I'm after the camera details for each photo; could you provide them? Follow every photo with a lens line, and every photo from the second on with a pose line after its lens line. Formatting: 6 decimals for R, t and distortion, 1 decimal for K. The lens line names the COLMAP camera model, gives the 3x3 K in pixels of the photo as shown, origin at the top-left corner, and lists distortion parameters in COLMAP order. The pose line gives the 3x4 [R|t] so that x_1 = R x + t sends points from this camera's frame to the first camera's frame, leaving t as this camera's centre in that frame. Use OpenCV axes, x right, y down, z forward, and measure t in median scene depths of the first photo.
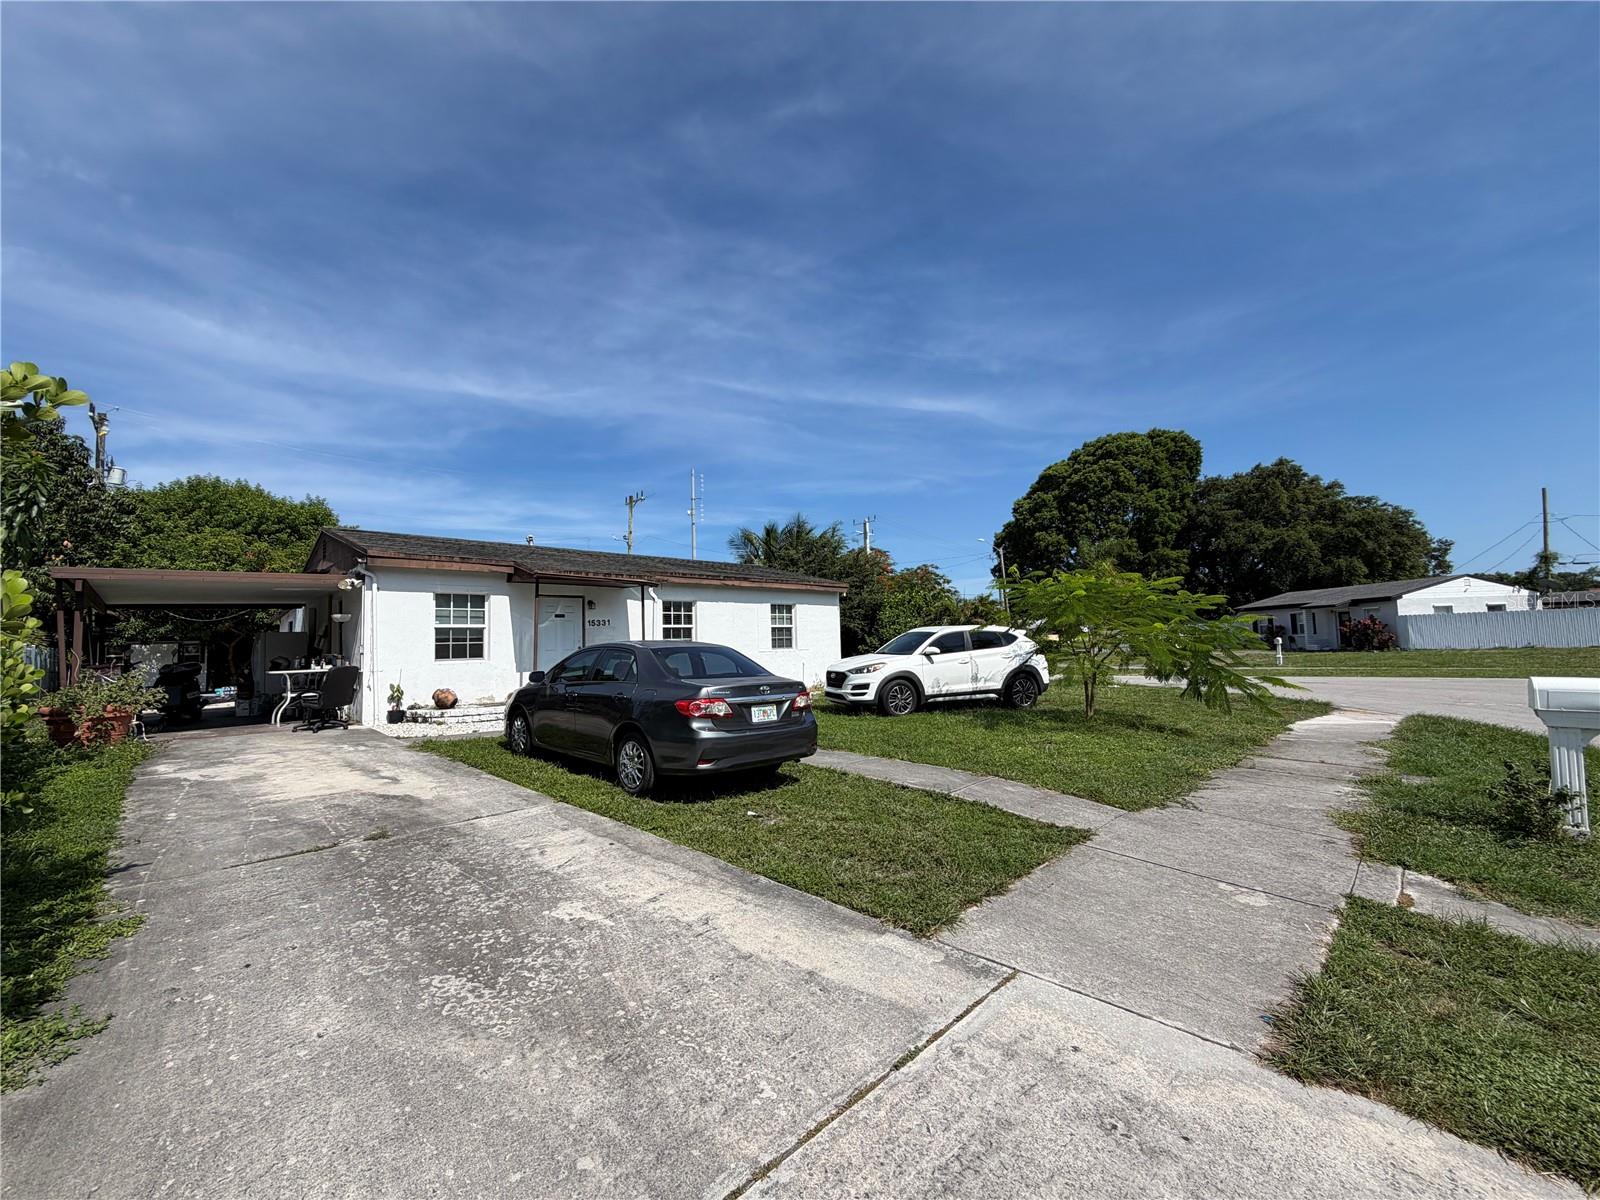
lens RADIAL K [[621.9, 0, 784.0], [0, 621.9, 606.8], [0, 0, 1]] dist [0.000968, -0.002068]
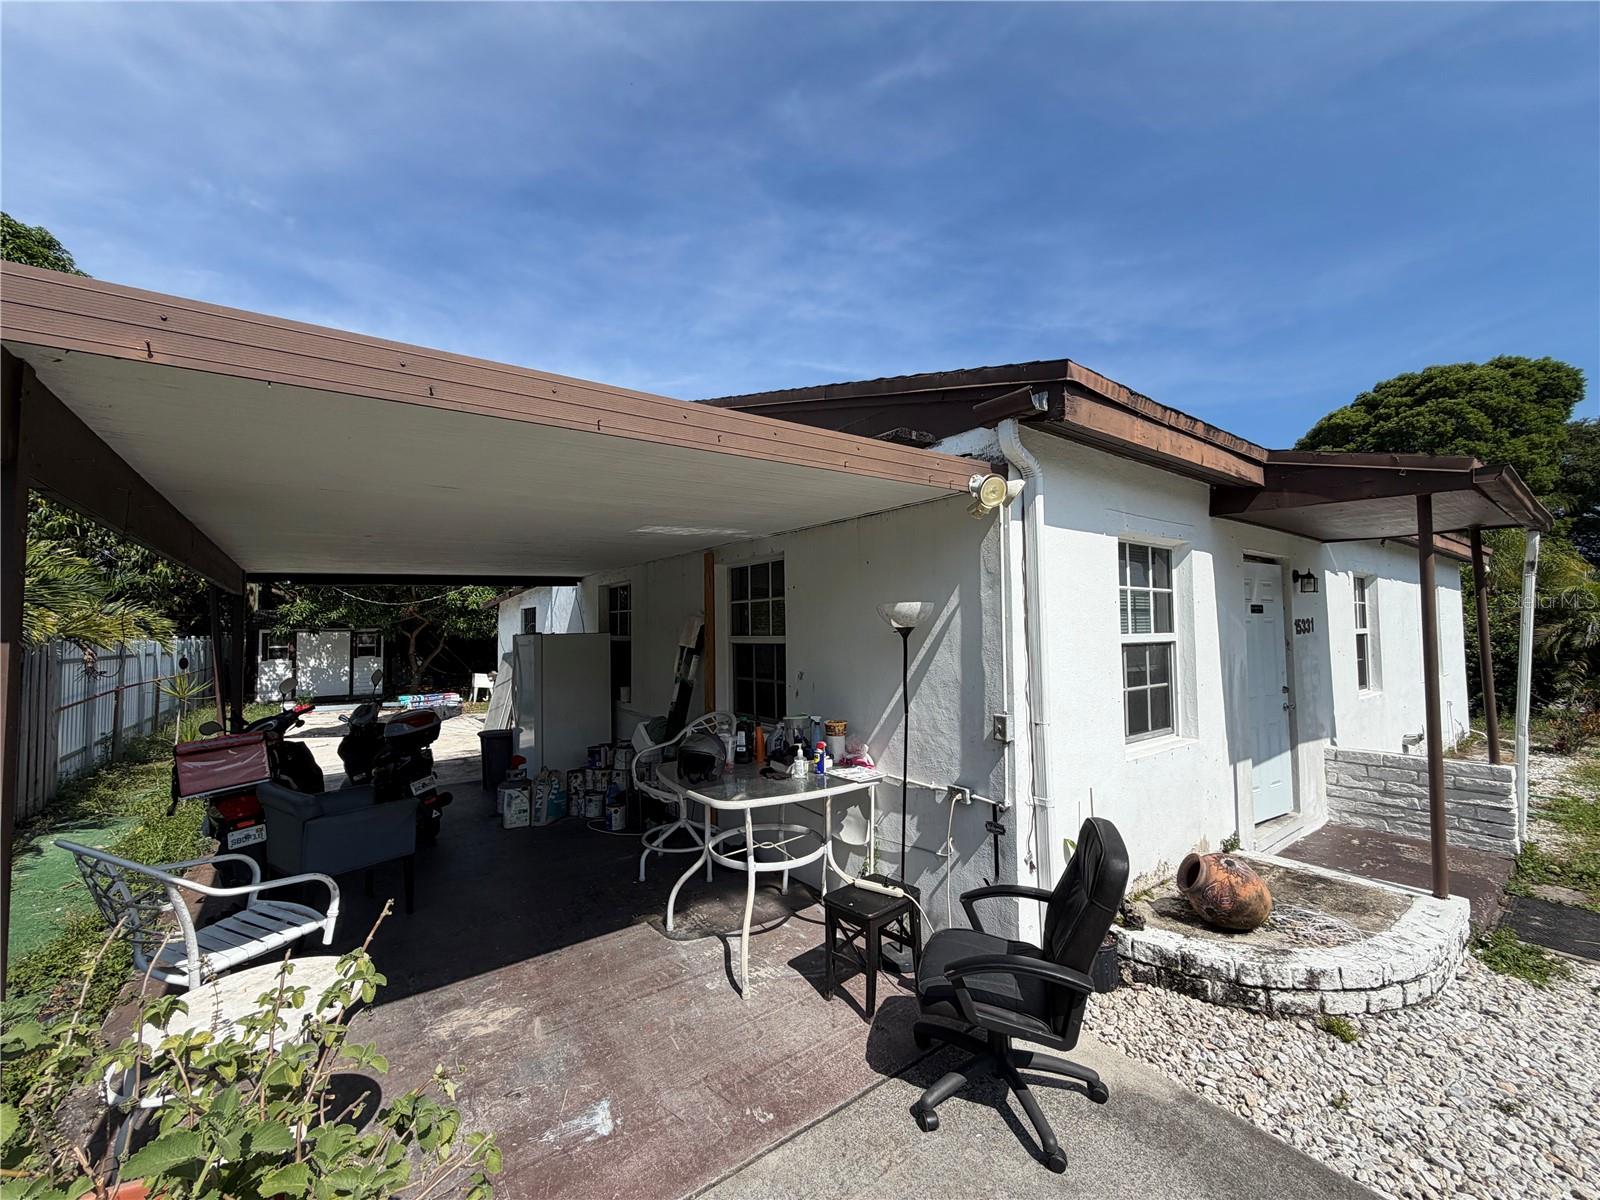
lens RADIAL K [[621.9, 0, 784.0], [0, 621.9, 606.8], [0, 0, 1]] dist [0.000968, -0.002068]
pose [[0.989028, 0.013075, -0.147146, -0.313329], [-0.009399, 0.999627, 0.025645, 0.003136], [0.147427, -0.023981, 0.988782, 0.300119]]
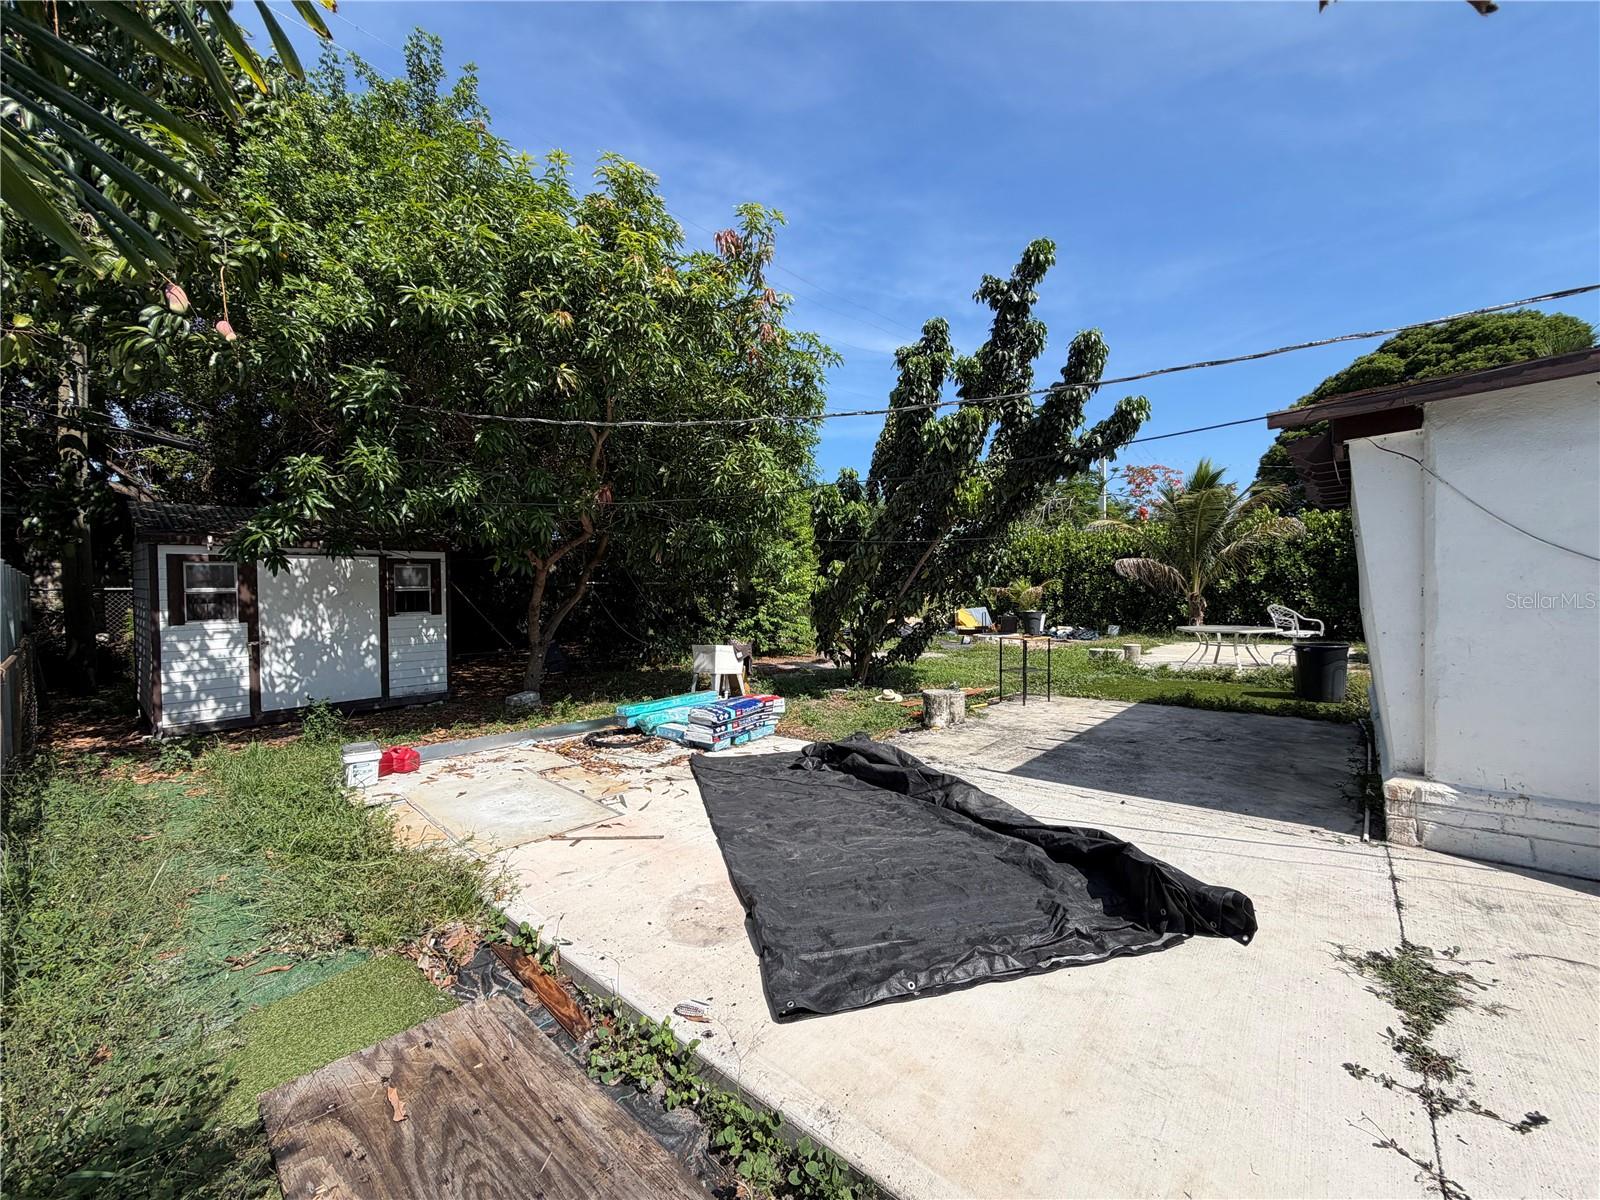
lens RADIAL K [[635.7, 0, 795.4], [0, 635.7, 597.8], [0, 0, 1]] dist [-0.000693, -0.000049]
pose [[0.997093, 0.011798, 0.075269, -0.753335], [-0.017046, 0.997439, 0.069461, 0.052489], [-0.074257, -0.070542, 0.994741, 0.612822]]
